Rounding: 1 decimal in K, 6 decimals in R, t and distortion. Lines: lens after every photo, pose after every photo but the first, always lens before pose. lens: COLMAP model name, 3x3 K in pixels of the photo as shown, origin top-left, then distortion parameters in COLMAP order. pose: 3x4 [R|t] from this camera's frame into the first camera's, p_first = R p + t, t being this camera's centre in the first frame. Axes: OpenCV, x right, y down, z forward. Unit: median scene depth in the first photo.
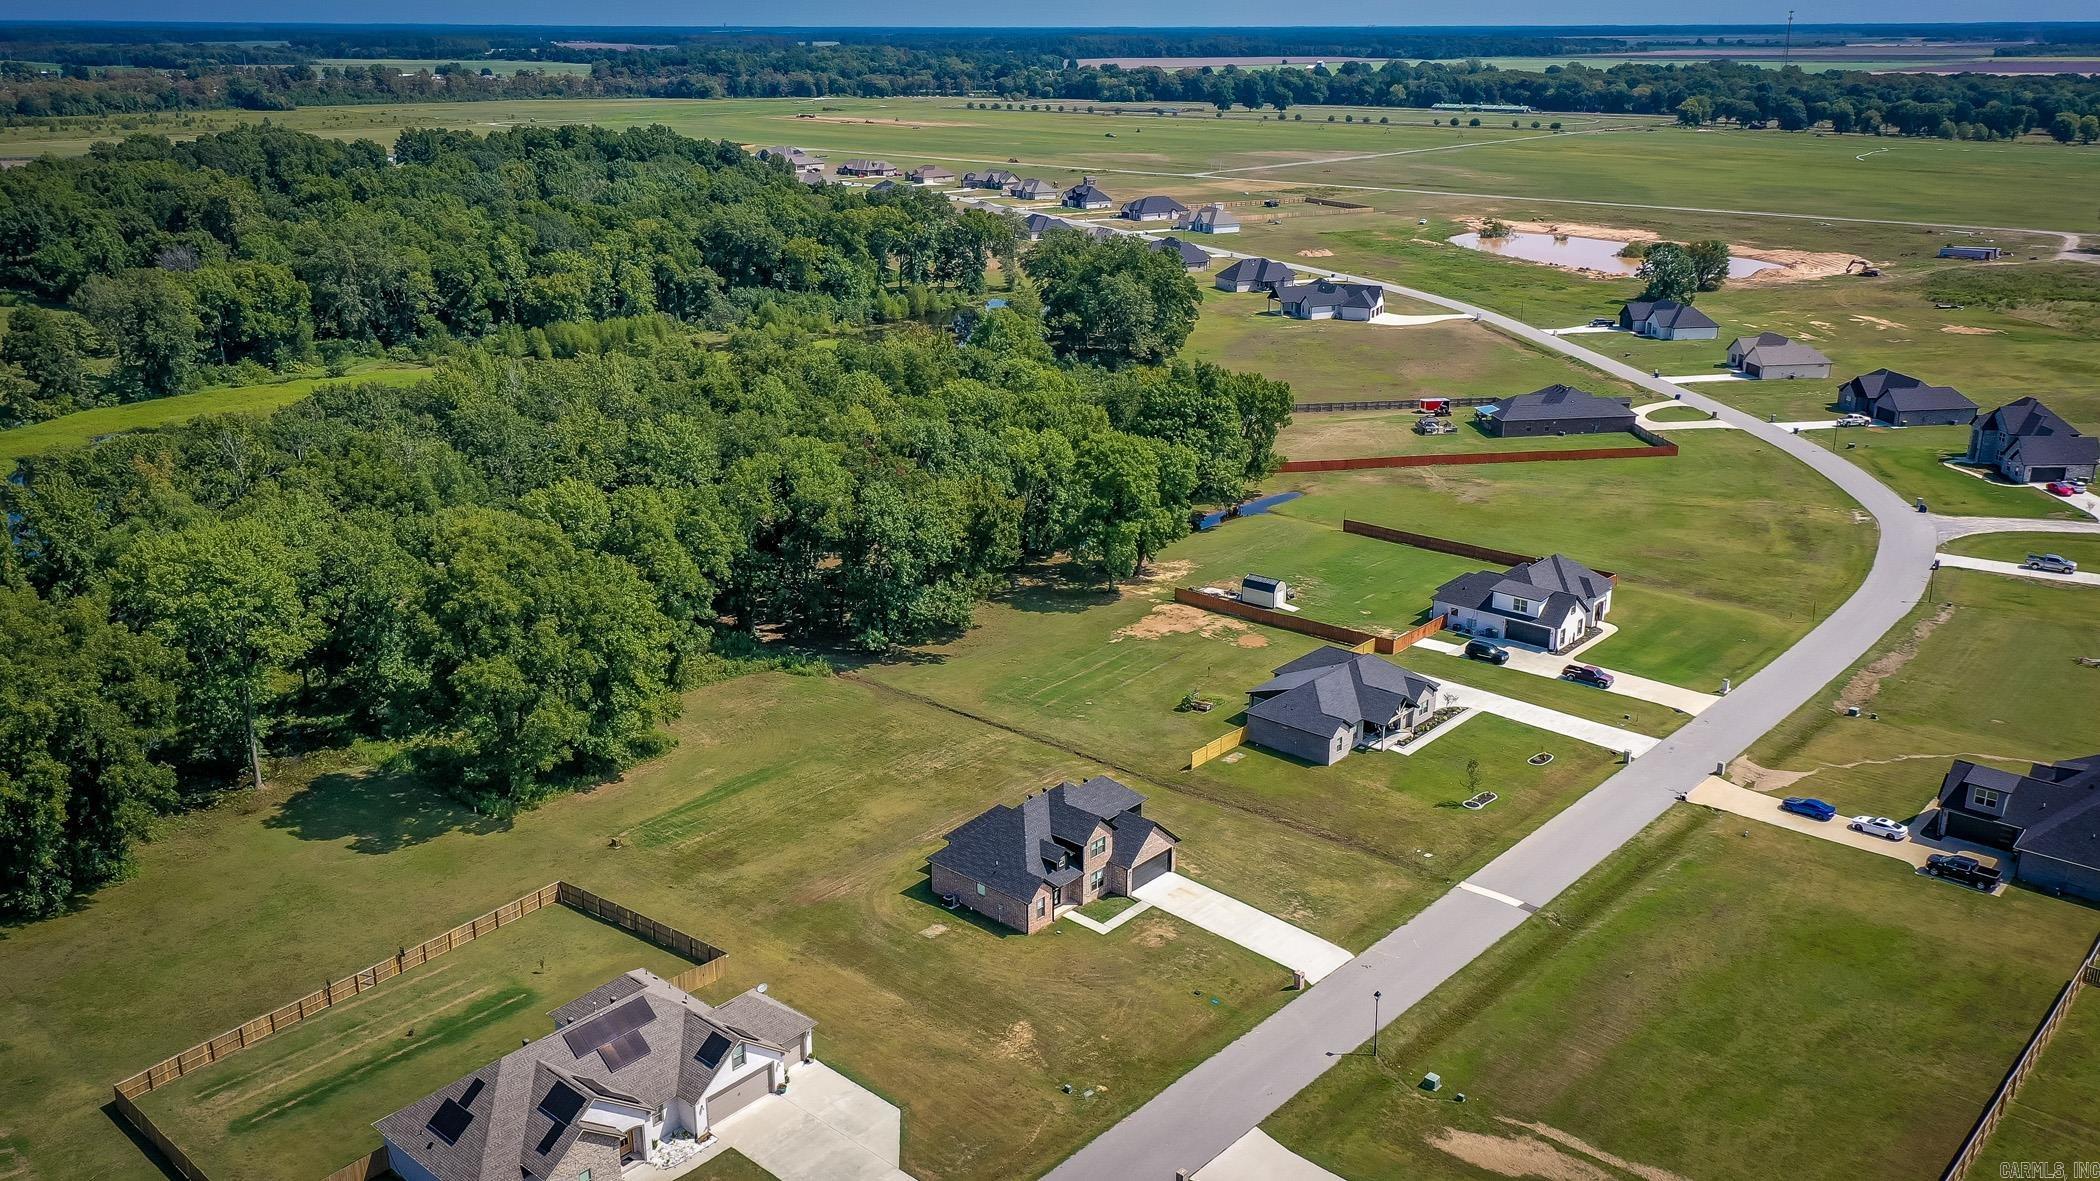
lens RADIAL K [[1722.1, 0, 1050.0], [0, 1722.1, 590.5], [0, 0, 1]] dist [0.026062, -0.007785]
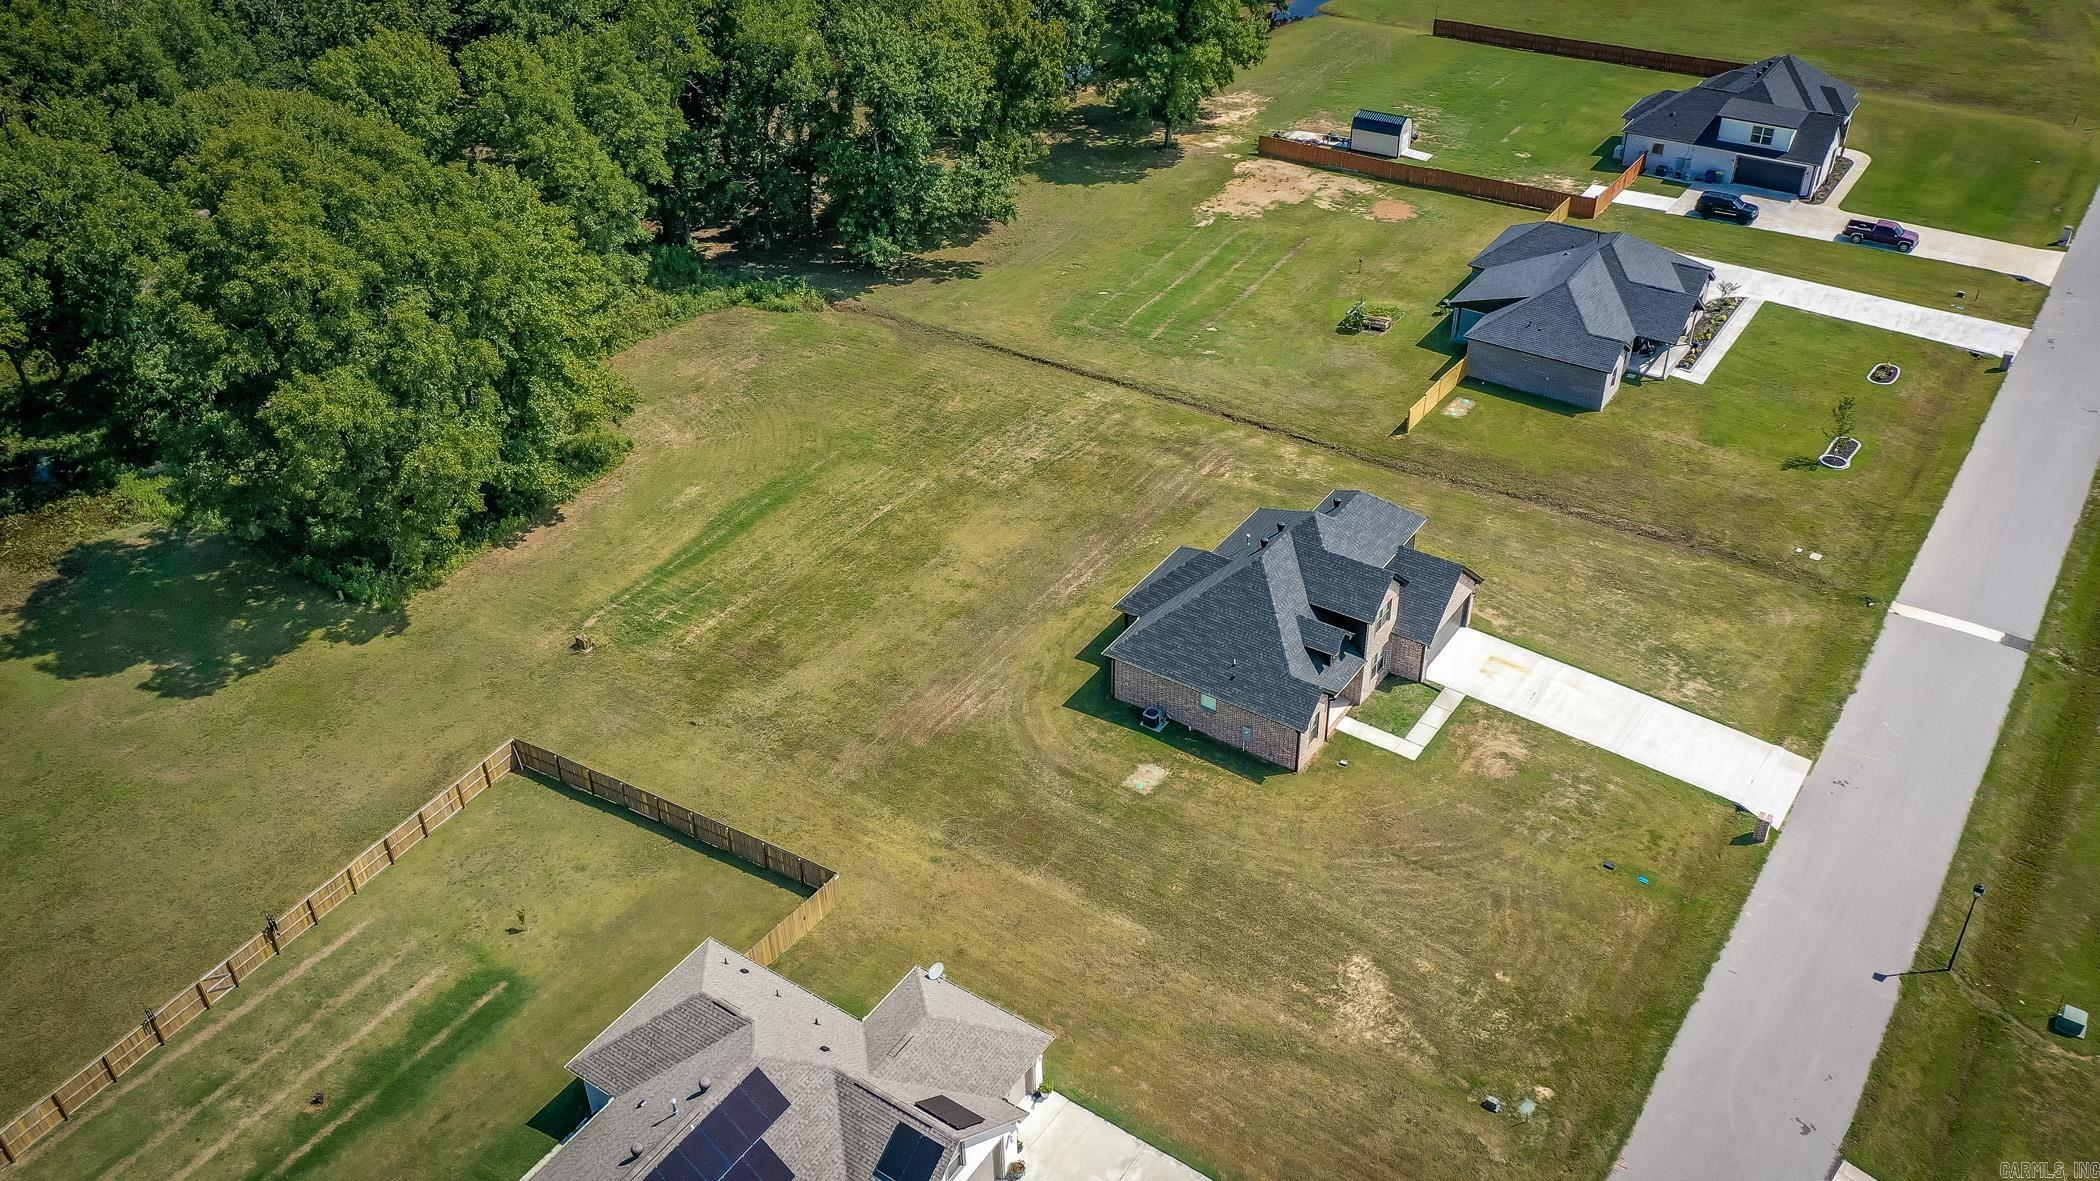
lens RADIAL K [[1670.8, 0, 1052.7], [0, 1670.8, 591.1], [0, 0, 1]] dist [0.022654, 0.006042]
pose [[0.992070, -0.087766, 0.089970, -0.124375], [0.058107, 0.954996, 0.290870, -0.037817], [-0.111449, -0.283336, 0.952523, 0.371779]]
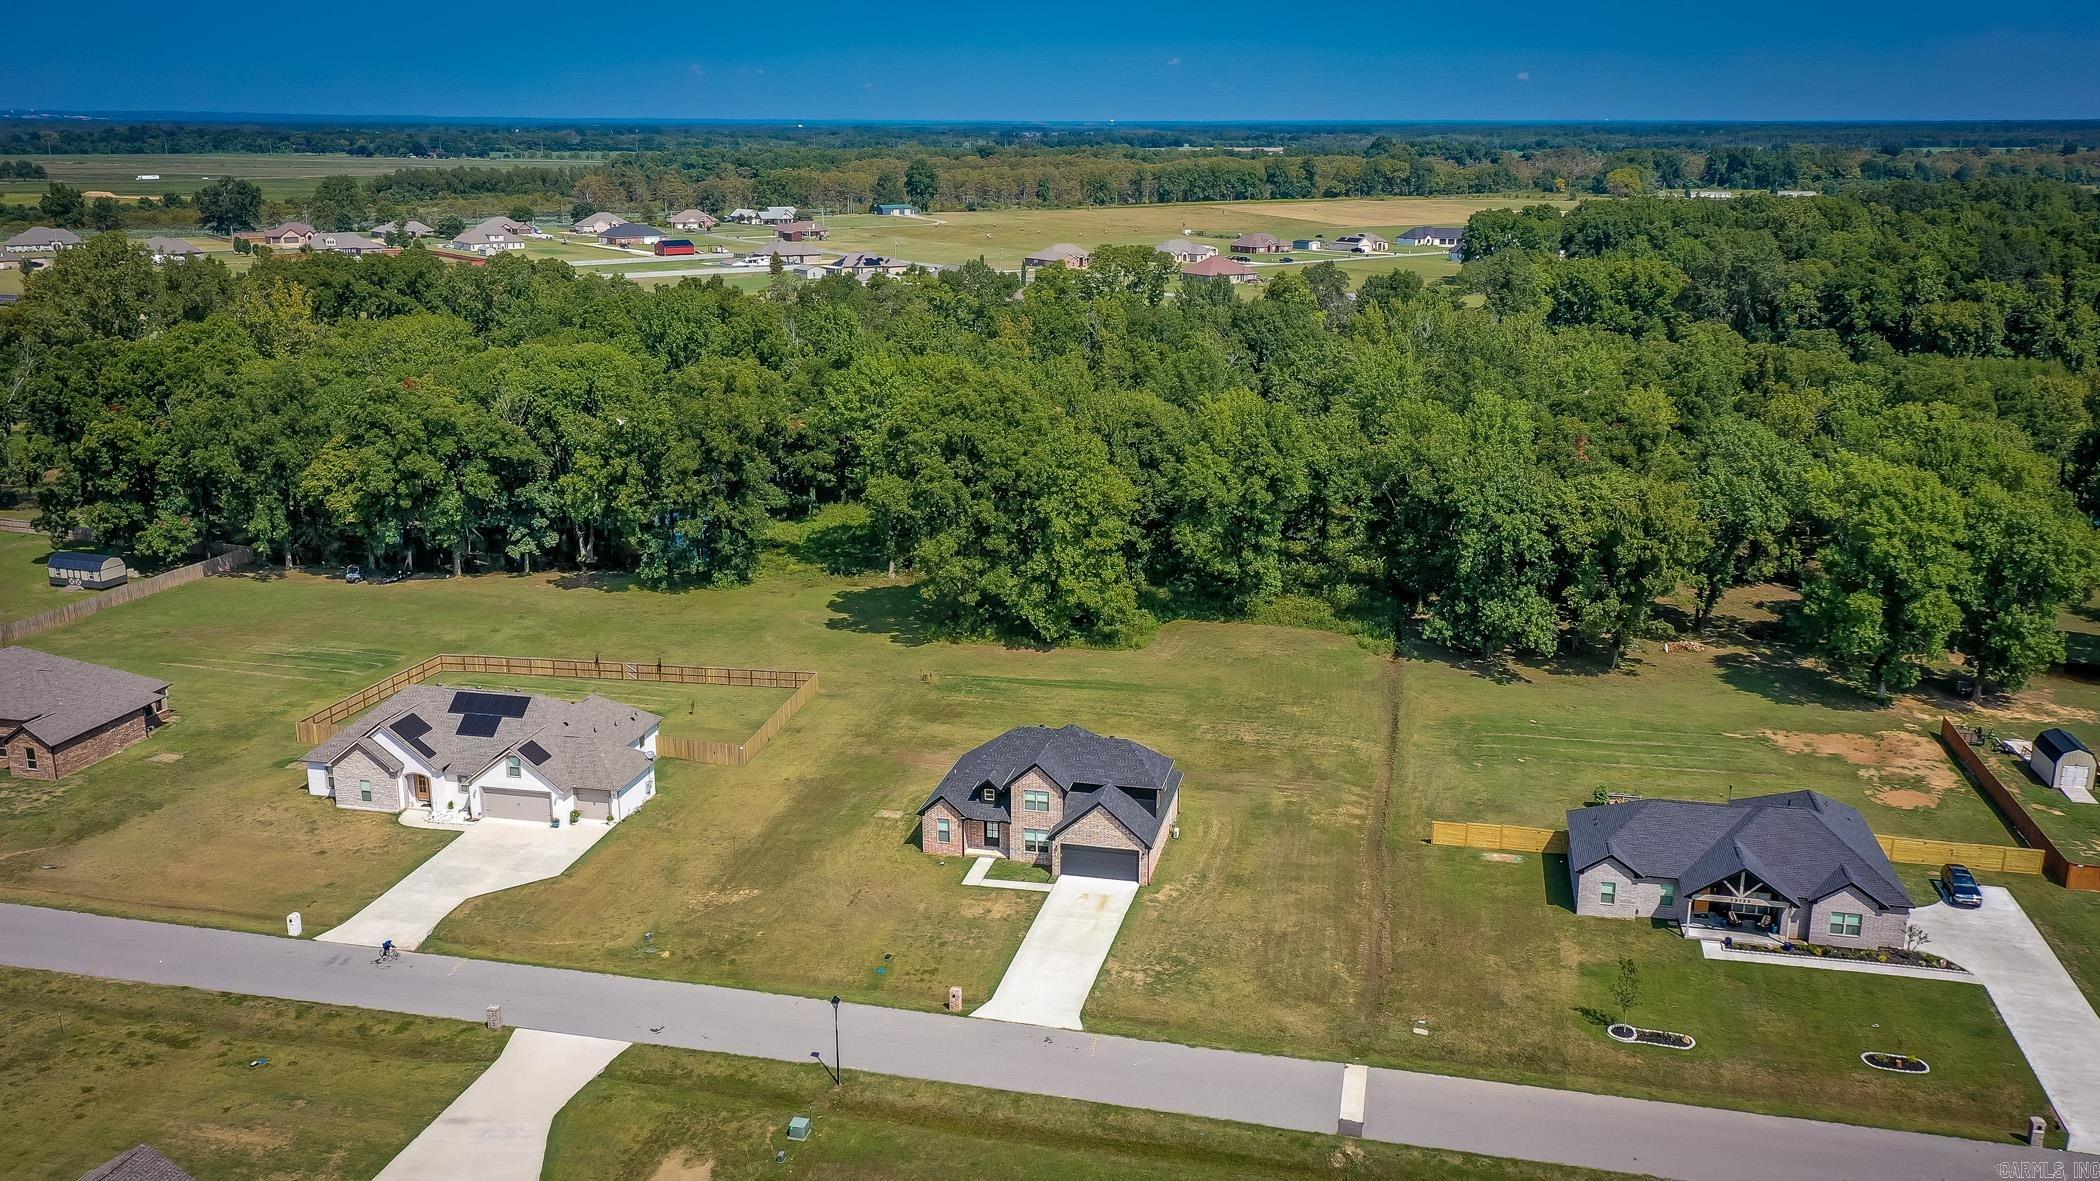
lens RADIAL K [[1722.1, 0, 1050.0], [0, 1722.1, 590.5], [0, 0, 1]] dist [0.026062, -0.007785]
pose [[0.478389, 0.230252, -0.847424, 0.606787], [-0.273750, 0.956028, 0.105222, -0.031461], [0.834389, 0.181646, 0.520385, 0.474560]]
